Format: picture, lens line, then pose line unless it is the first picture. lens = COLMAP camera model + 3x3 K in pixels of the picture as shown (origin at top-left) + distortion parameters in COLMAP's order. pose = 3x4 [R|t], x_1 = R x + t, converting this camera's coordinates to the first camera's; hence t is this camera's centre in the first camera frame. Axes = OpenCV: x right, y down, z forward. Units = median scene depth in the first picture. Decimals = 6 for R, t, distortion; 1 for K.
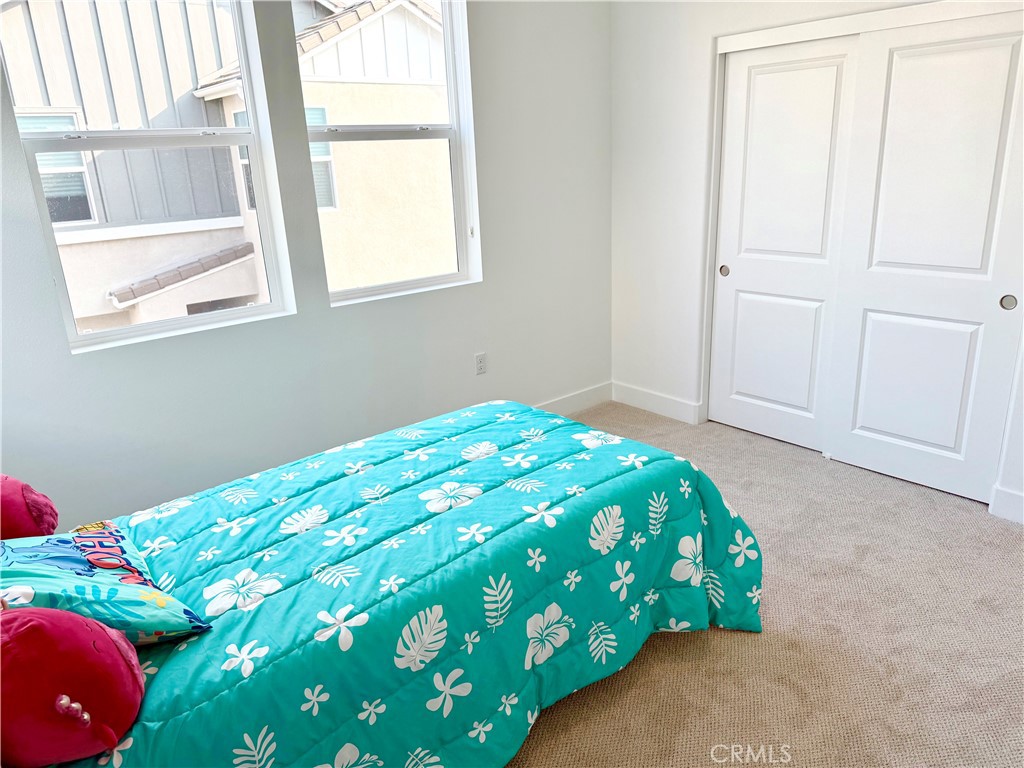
lens RADIAL K [[721.7, 0, 513.0], [0, 721.7, 380.0], [0, 0, 1]] dist [0.047093, -0.001459]
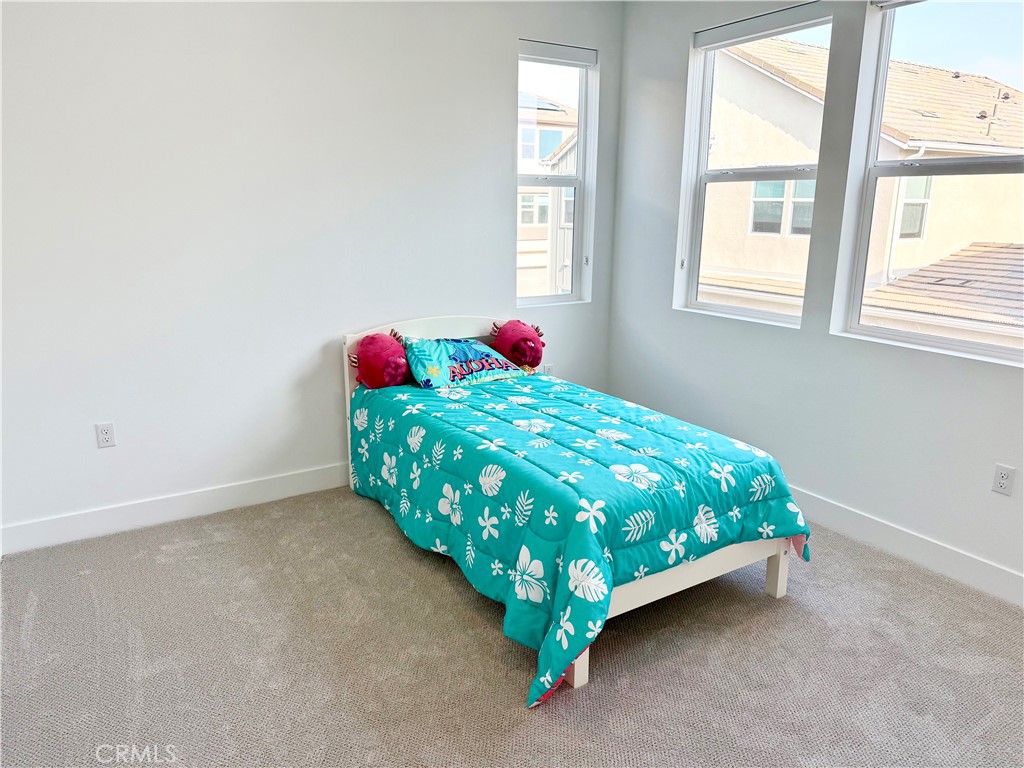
lens RADIAL K [[721.7, 0, 513.2], [0, 721.7, 385.6], [0, 0, 1]] dist [0.047093, -0.001459]
pose [[-0.141031, 0.291093, -0.946243, 1.175430], [-0.296240, 0.899593, 0.320895, -0.336910], [0.944644, 0.325571, -0.040637, 0.932079]]
